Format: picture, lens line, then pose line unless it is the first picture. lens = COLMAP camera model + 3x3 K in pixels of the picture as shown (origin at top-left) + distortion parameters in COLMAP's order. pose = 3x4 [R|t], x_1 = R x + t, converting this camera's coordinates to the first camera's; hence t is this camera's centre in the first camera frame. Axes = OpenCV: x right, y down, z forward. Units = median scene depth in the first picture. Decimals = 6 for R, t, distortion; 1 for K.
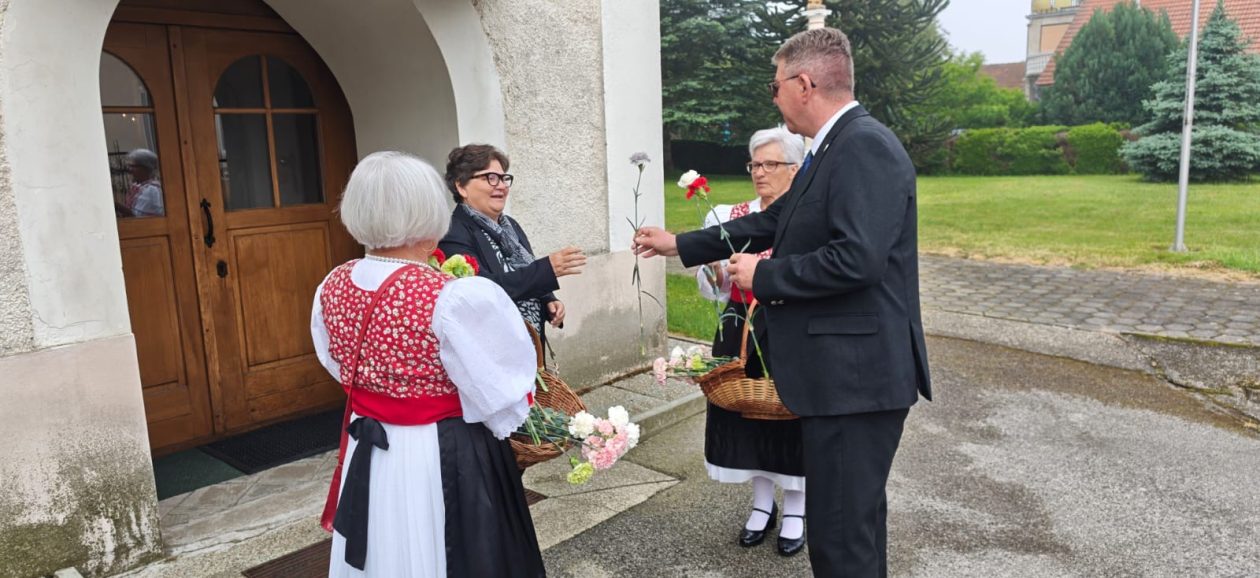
lens RADIAL K [[881.0, 0, 621.0], [0, 881.0, 295.0], [0, 0, 1]] dist [0.009313, -0.015127]
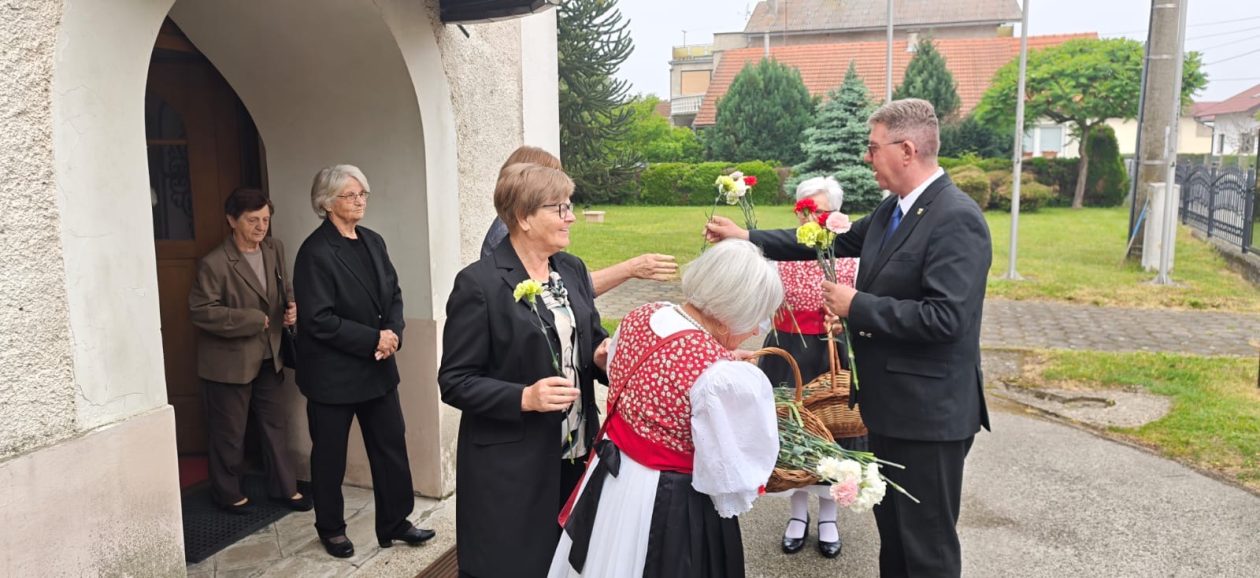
lens RADIAL K [[881.0, 0, 607.8], [0, 881.0, 278.9], [0, 0, 1]] dist [0.009313, -0.015127]
pose [[0.928766, -0.023797, 0.369902, -0.285344], [0.040593, 0.998465, -0.037689, -0.017625], [-0.368437, 0.050020, 0.928306, 0.028316]]
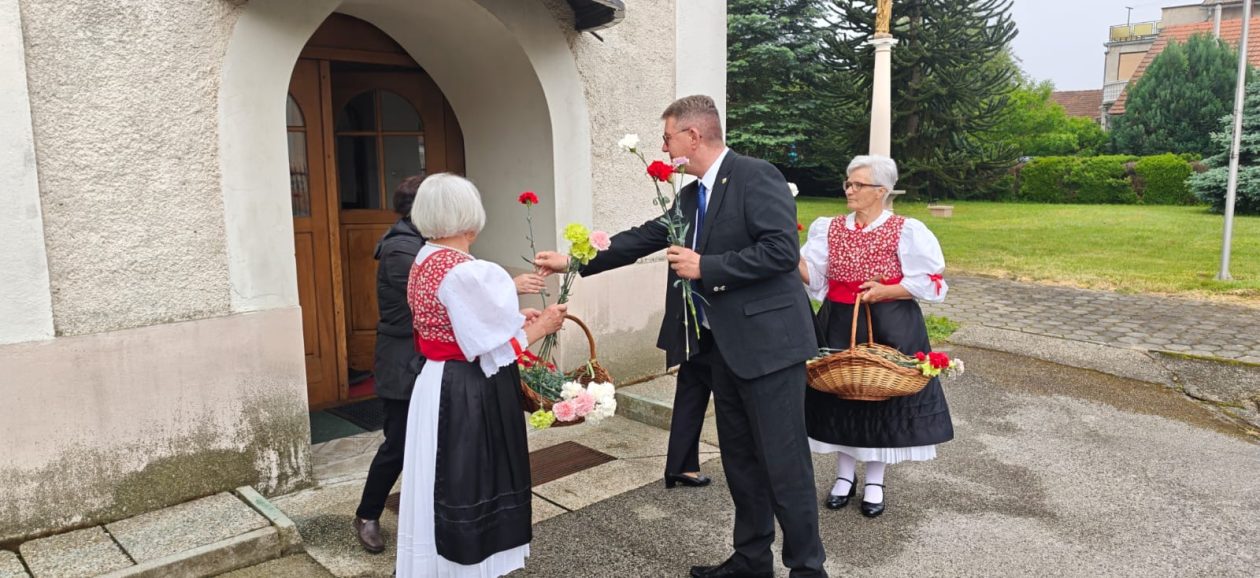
lens RADIAL K [[881.0, 0, 621.1], [0, 881.0, 286.9], [0, 0, 1]] dist [0.009313, -0.015127]
pose [[0.996832, 0.033241, -0.072252, 0.000310], [-0.035287, 0.999006, -0.027223, 0.020645], [0.071275, 0.029687, 0.997015, -0.143935]]
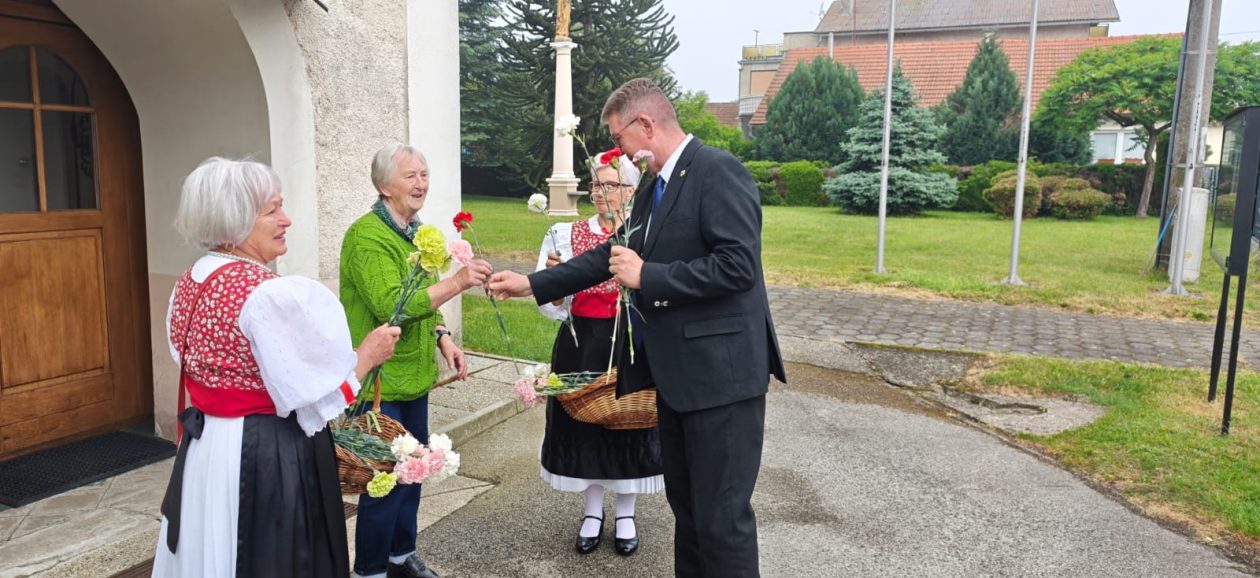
lens RADIAL K [[881.0, 0, 590.2], [0, 881.0, 282.6], [0, 0, 1]] dist [0.009313, -0.015127]
pose [[0.964261, 0.009346, 0.264789, -0.078385], [0.000426, 0.999322, -0.036824, 0.009614], [-0.264954, 0.035621, 0.963603, -0.039593]]
